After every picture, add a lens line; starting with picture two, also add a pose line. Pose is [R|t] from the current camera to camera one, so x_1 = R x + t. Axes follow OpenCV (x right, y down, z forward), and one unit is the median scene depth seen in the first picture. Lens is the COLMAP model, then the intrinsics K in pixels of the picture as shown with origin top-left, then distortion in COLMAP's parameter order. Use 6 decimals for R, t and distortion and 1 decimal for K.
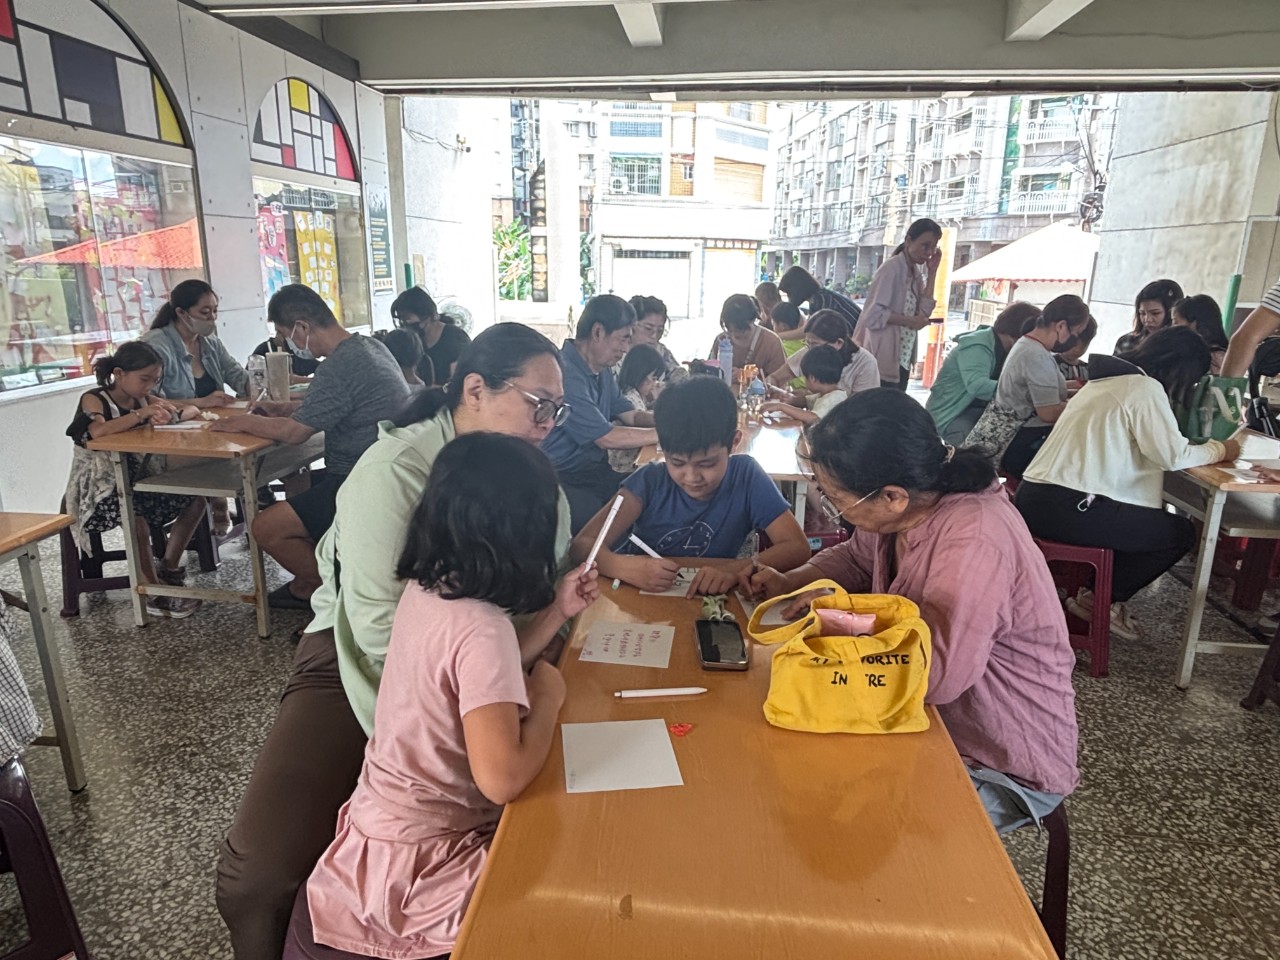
lens RADIAL K [[840.1, 0, 640.0], [0, 840.1, 480.0], [0, 0, 1]] dist [0.017397, -0.000036]
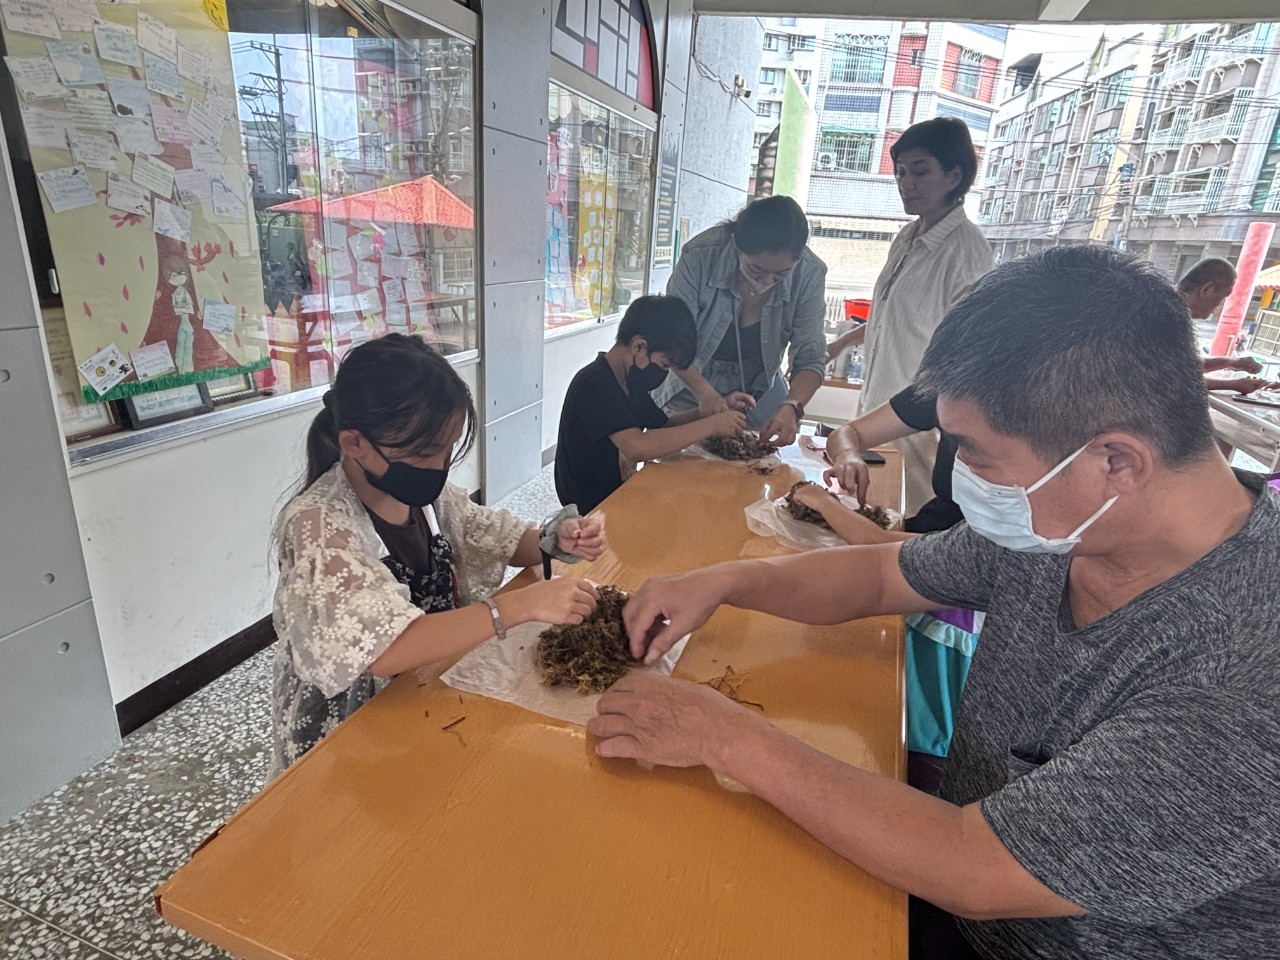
lens RADIAL K [[733.2, 0, 640.0], [0, 733.2, 480.0], [0, 0, 1]] dist [0.004480, 0.015340]
pose [[0.979160, 0.119671, -0.164090, -0.053527], [-0.108246, 0.991144, 0.076915, -0.020650], [0.171841, -0.057550, 0.983442, 0.089134]]
